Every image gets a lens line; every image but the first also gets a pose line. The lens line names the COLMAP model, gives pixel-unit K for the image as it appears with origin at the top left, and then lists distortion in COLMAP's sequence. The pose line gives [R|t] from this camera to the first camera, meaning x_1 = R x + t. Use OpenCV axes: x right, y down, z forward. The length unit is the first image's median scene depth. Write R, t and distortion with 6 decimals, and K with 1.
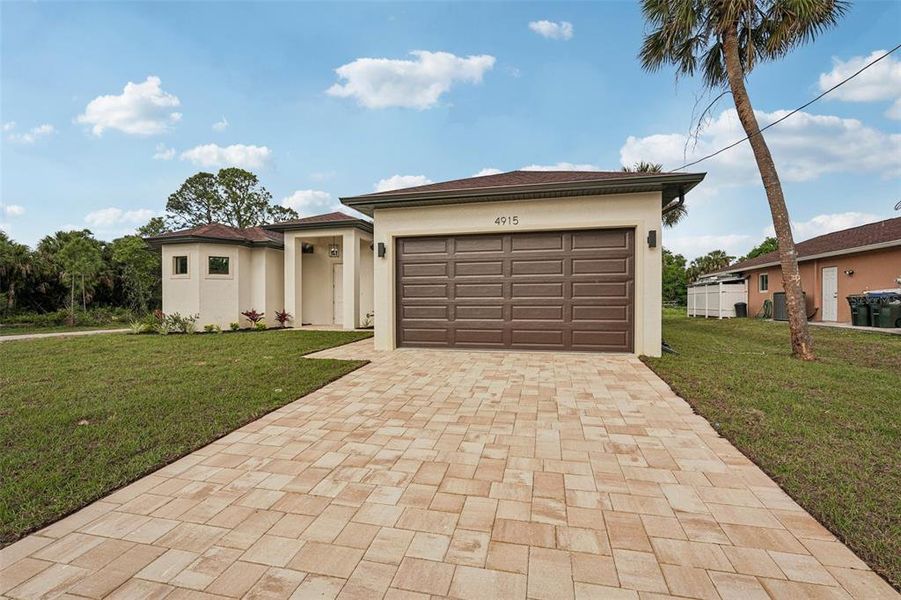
lens RADIAL K [[403.0, 0, 451.4], [0, 403.0, 303.8], [0, 0, 1]] dist [-0.000872, 0.000527]
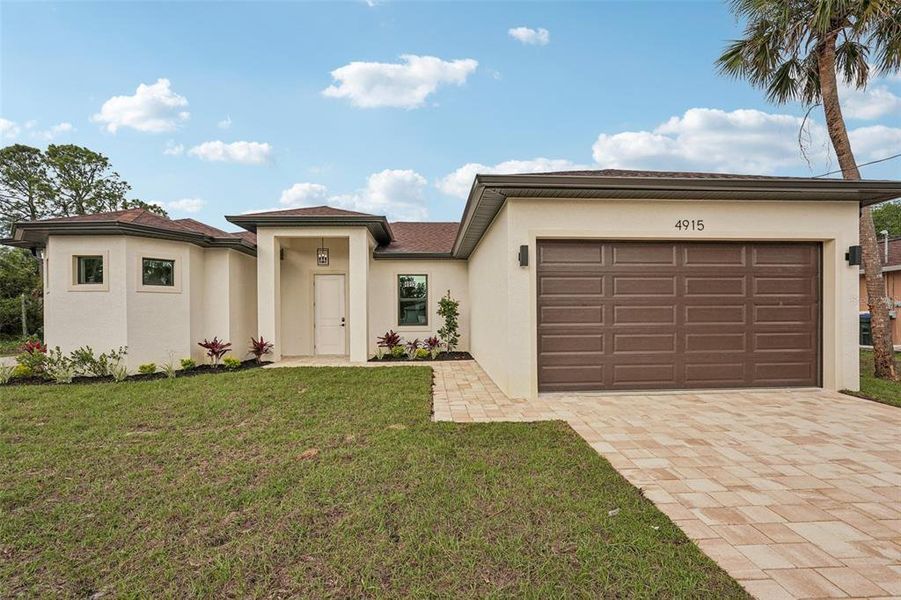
lens RADIAL K [[408.1, 0, 452.7], [0, 408.1, 315.4], [0, 0, 1]] dist [0.001249, 0.000518]
pose [[0.955082, -0.001024, 0.296338, -0.308602], [0.005257, 0.999895, -0.013486, -0.012796], [-0.296294, 0.014438, 0.954988, 0.219260]]
